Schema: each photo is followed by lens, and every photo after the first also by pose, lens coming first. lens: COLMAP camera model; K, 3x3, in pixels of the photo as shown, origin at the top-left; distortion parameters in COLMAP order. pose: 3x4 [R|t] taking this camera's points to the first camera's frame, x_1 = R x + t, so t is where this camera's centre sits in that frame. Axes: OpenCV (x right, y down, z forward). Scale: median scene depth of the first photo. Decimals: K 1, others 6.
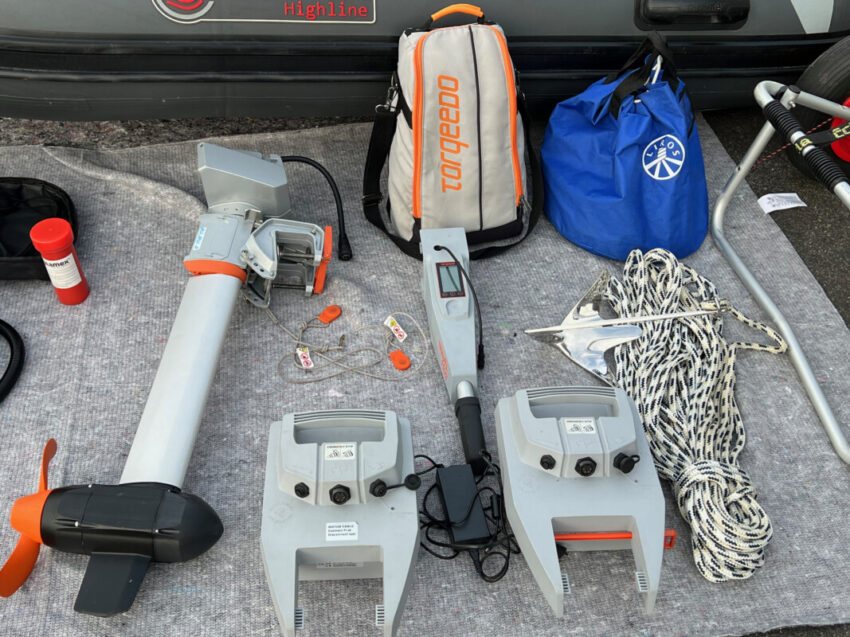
lens RADIAL K [[1011.9, 0, 425.0], [0, 1011.9, 318.5], [0, 0, 1]] dist [0.198242, -0.542590]
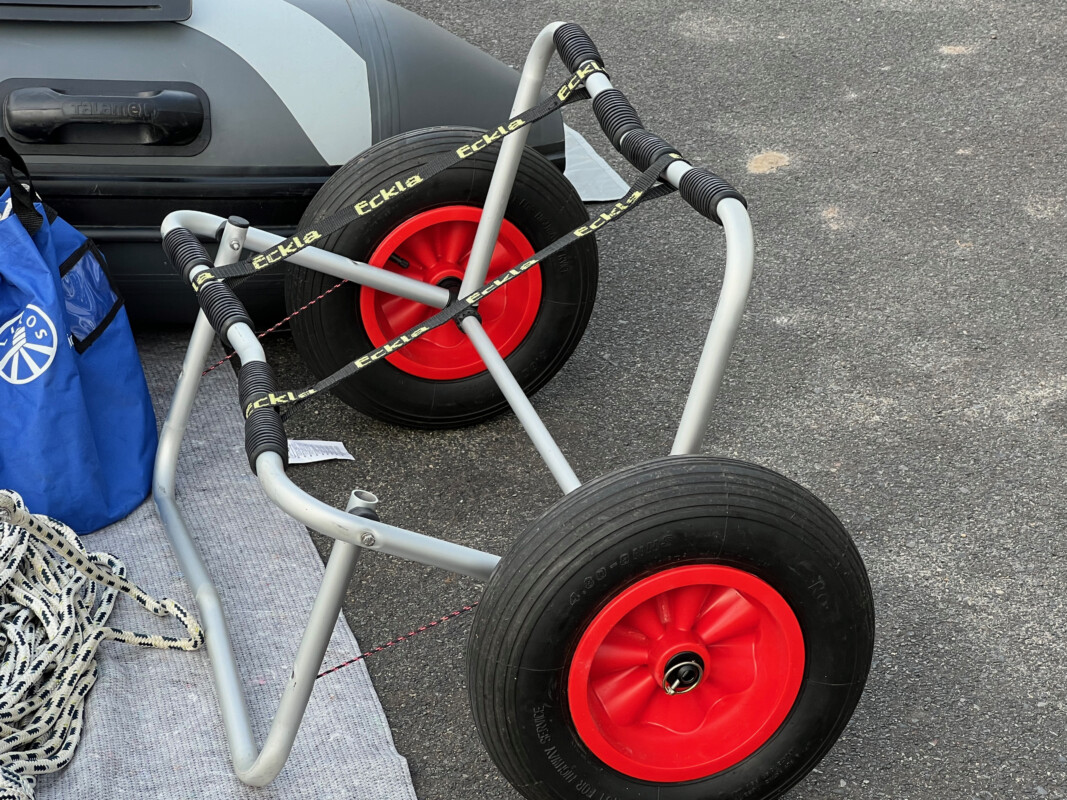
lens RADIAL K [[2672.2, 0, 533.5], [0, 2672.2, 400.0], [0, 0, 1]] dist [0.281769, 0.099193]
pose [[0.996054, -0.033836, 0.082041, 0.393935], [0.059556, 0.940233, -0.335283, 0.387791], [-0.065793, 0.338846, 0.938539, -0.398066]]
